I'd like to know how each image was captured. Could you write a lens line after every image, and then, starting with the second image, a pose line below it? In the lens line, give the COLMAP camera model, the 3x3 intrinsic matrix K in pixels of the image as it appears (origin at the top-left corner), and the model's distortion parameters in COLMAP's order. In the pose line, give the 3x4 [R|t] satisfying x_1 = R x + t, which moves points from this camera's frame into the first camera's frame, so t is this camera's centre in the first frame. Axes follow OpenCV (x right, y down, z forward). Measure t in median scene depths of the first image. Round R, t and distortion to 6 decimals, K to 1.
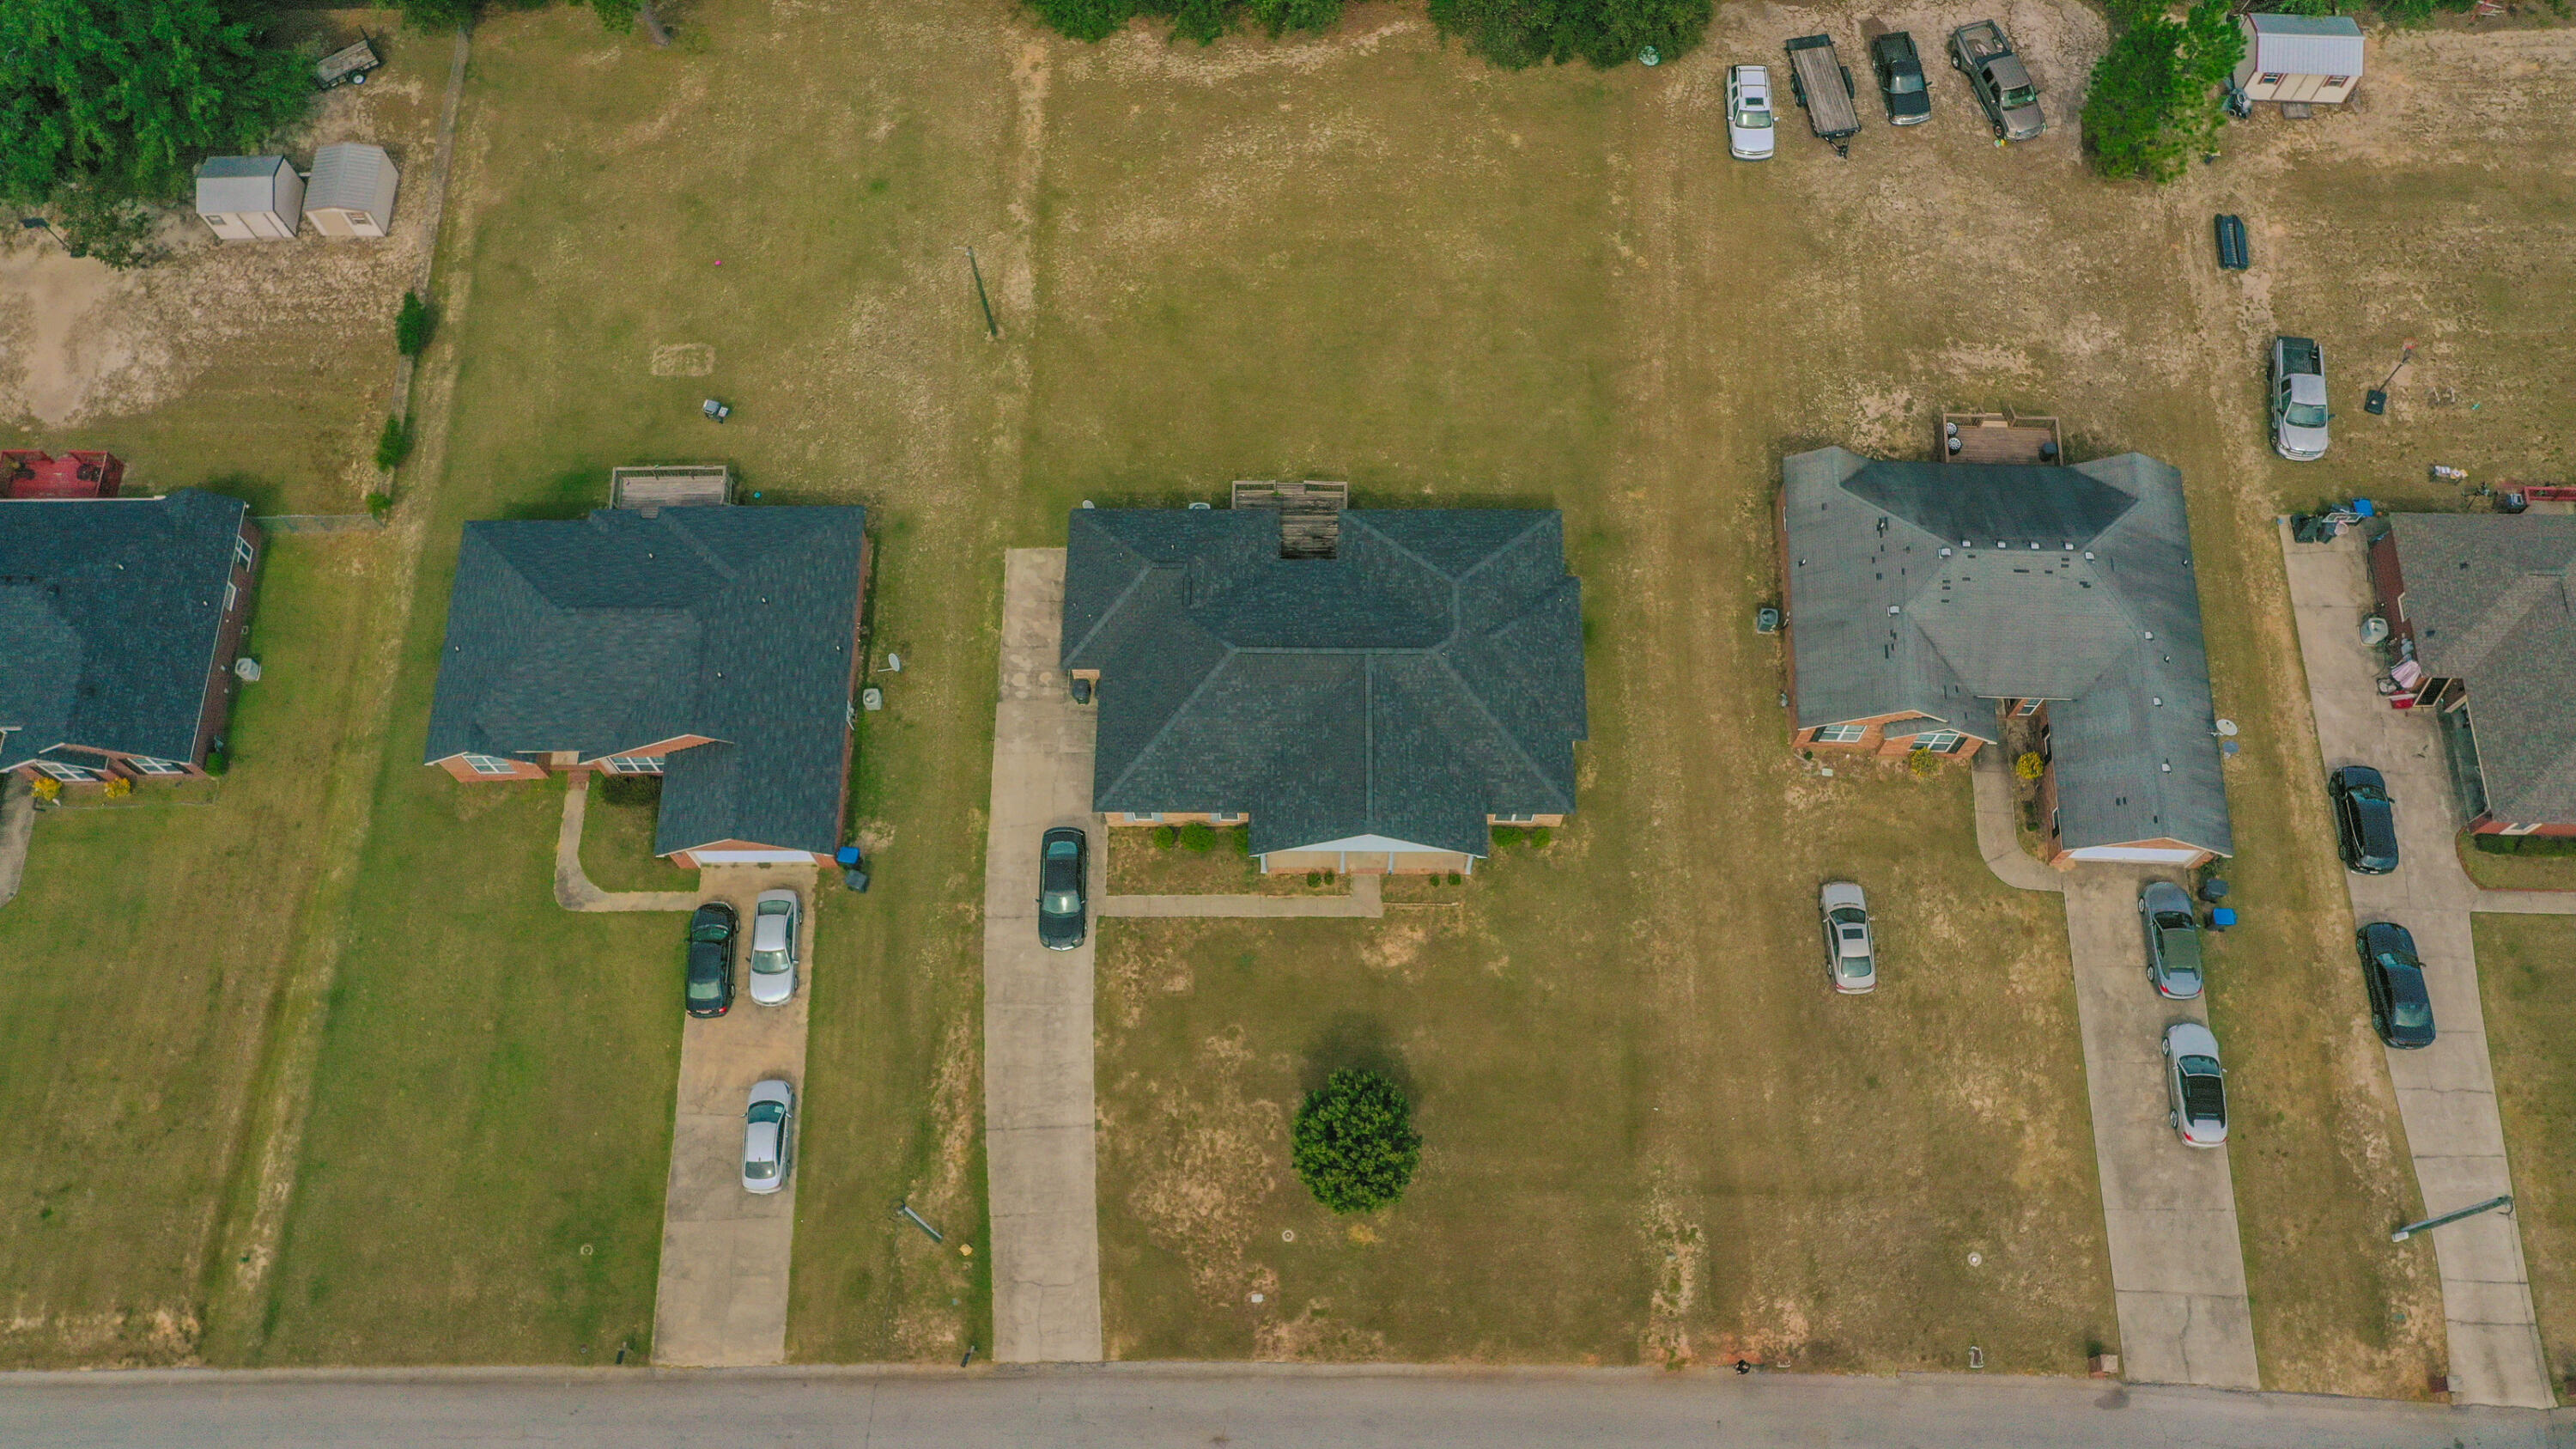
lens RADIAL K [[2072.8, 0, 1280.9], [0, 2072.8, 715.7], [0, 0, 1]] dist [0.008425, 0.001480]
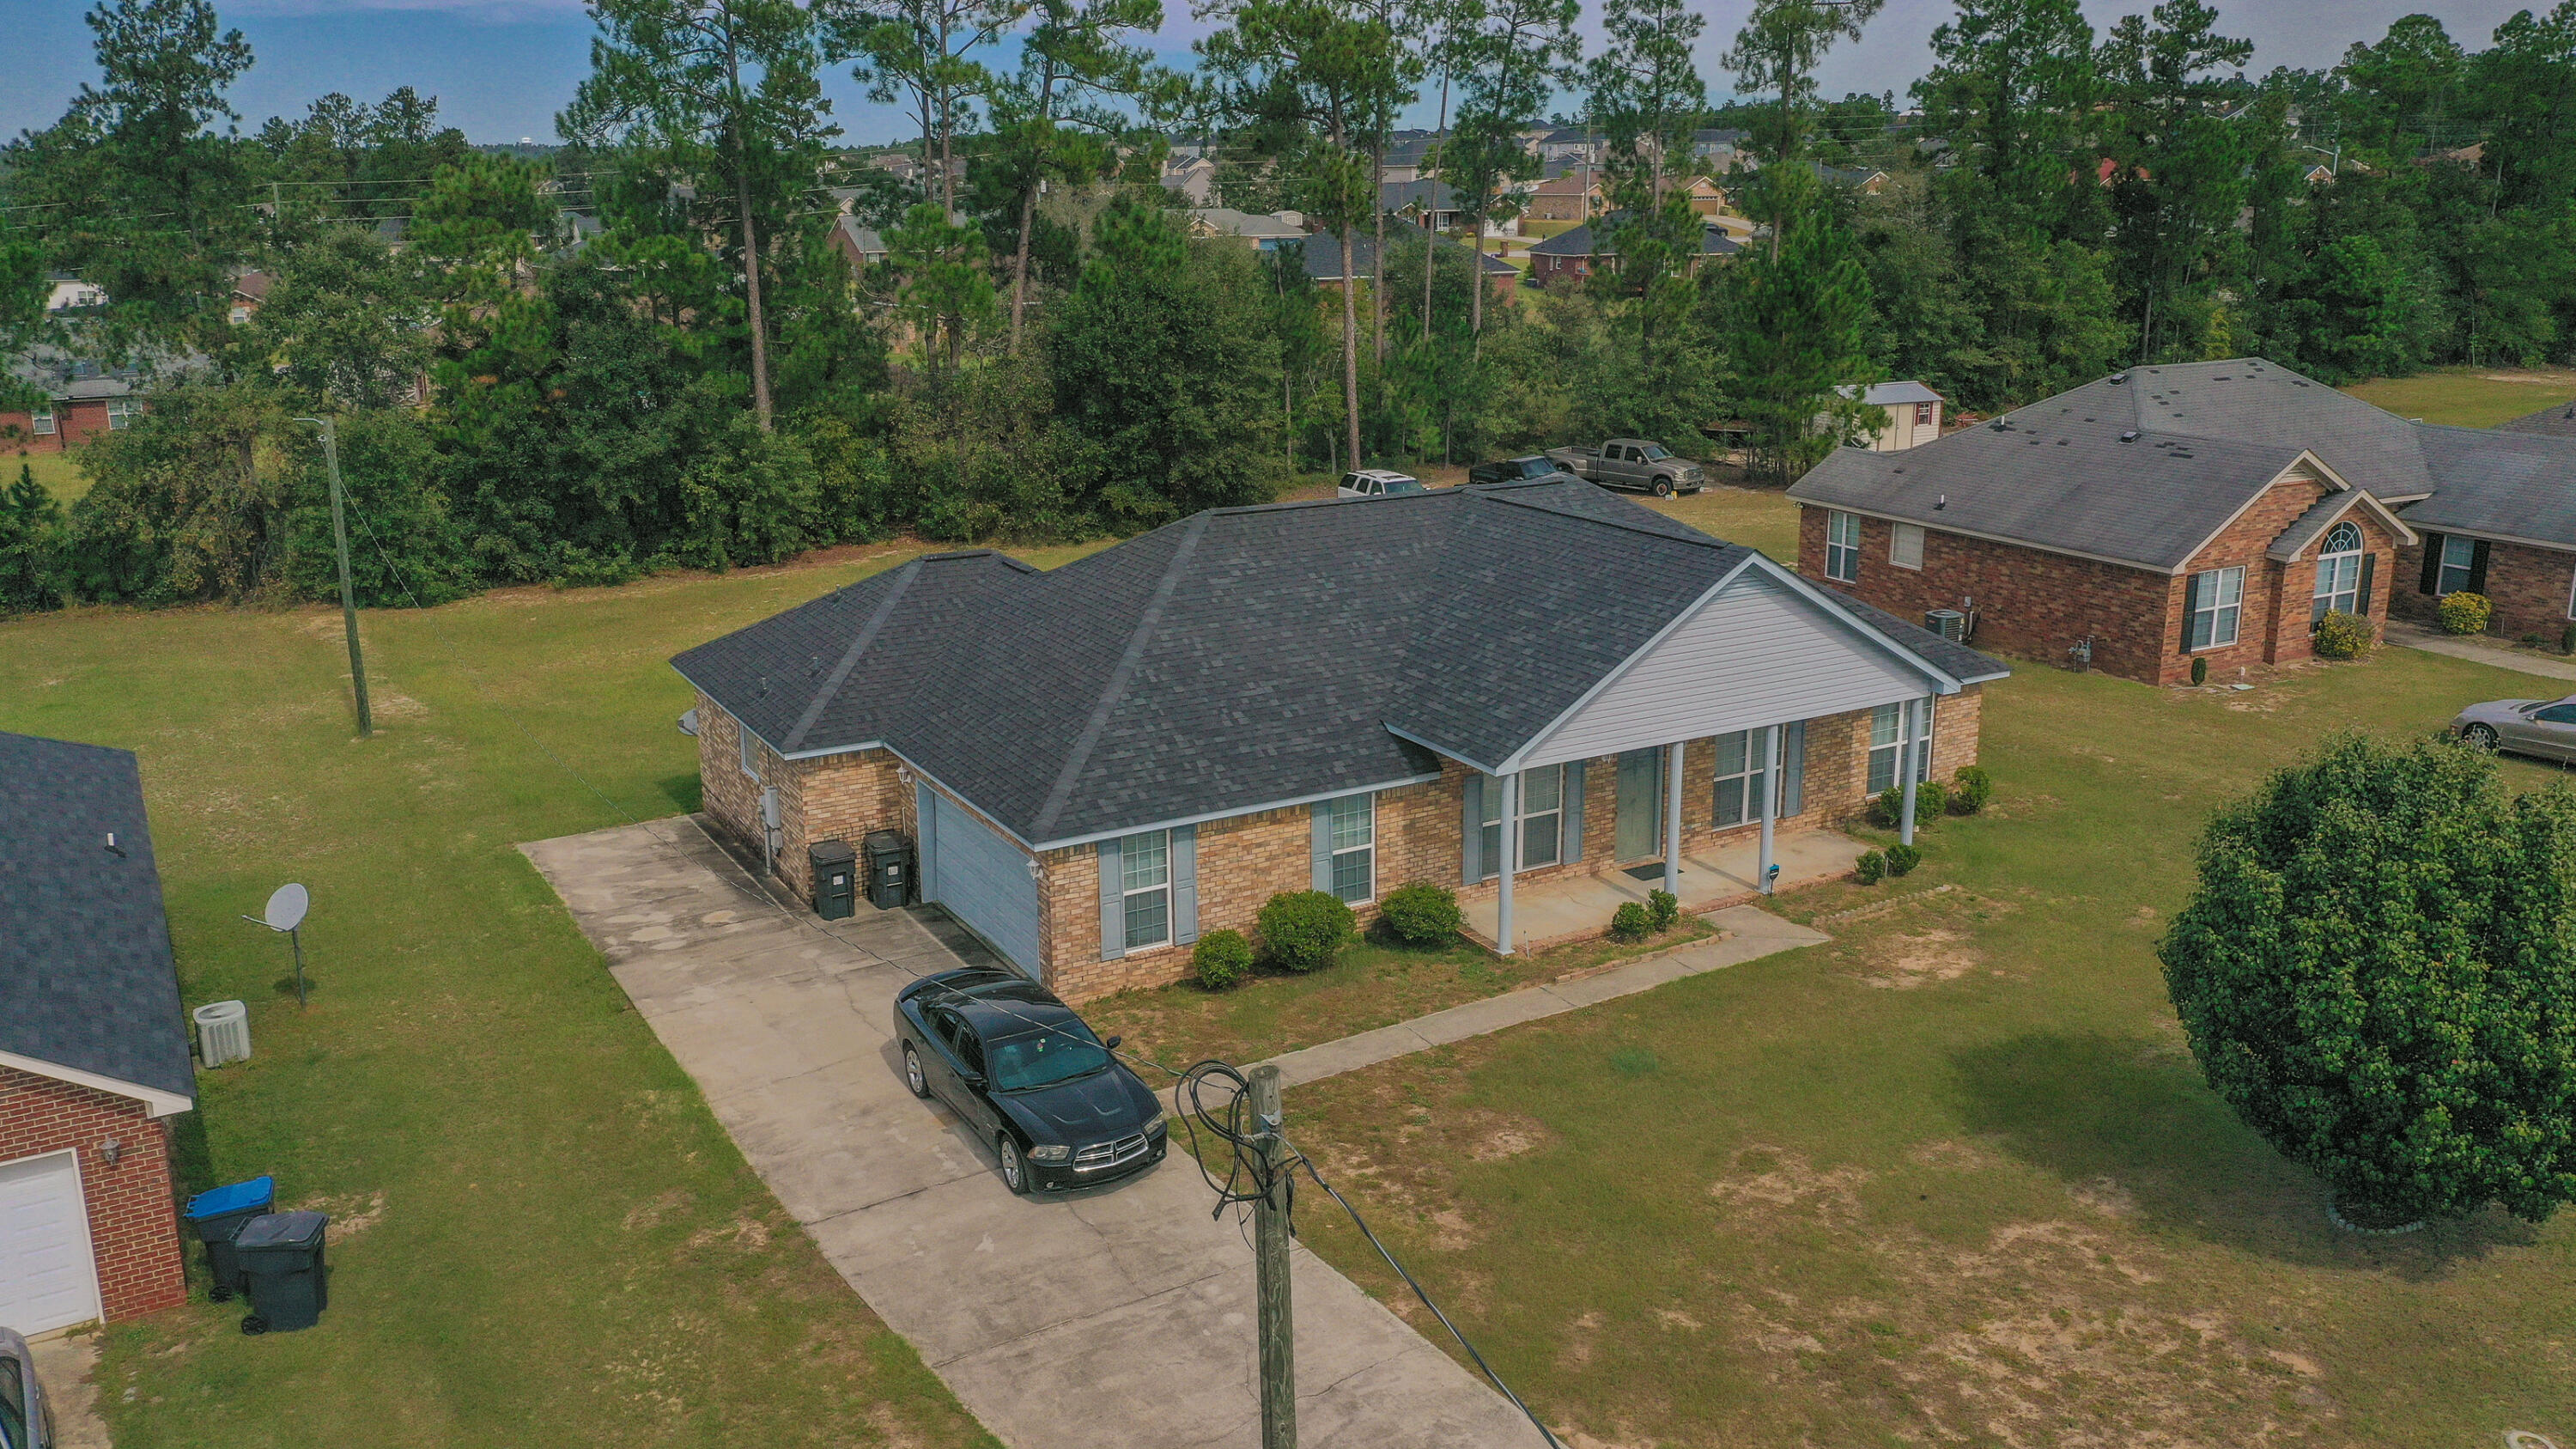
lens RADIAL K [[2044.3, 0, 1283.2], [0, 2044.3, 720.9], [0, 0, 1]] dist [0.004657, 0.008246]
pose [[0.860815, -0.123268, 0.493763, -0.216102], [0.468422, 0.571181, -0.674042, 0.277561], [-0.198941, 0.811515, 0.549423, 0.779266]]
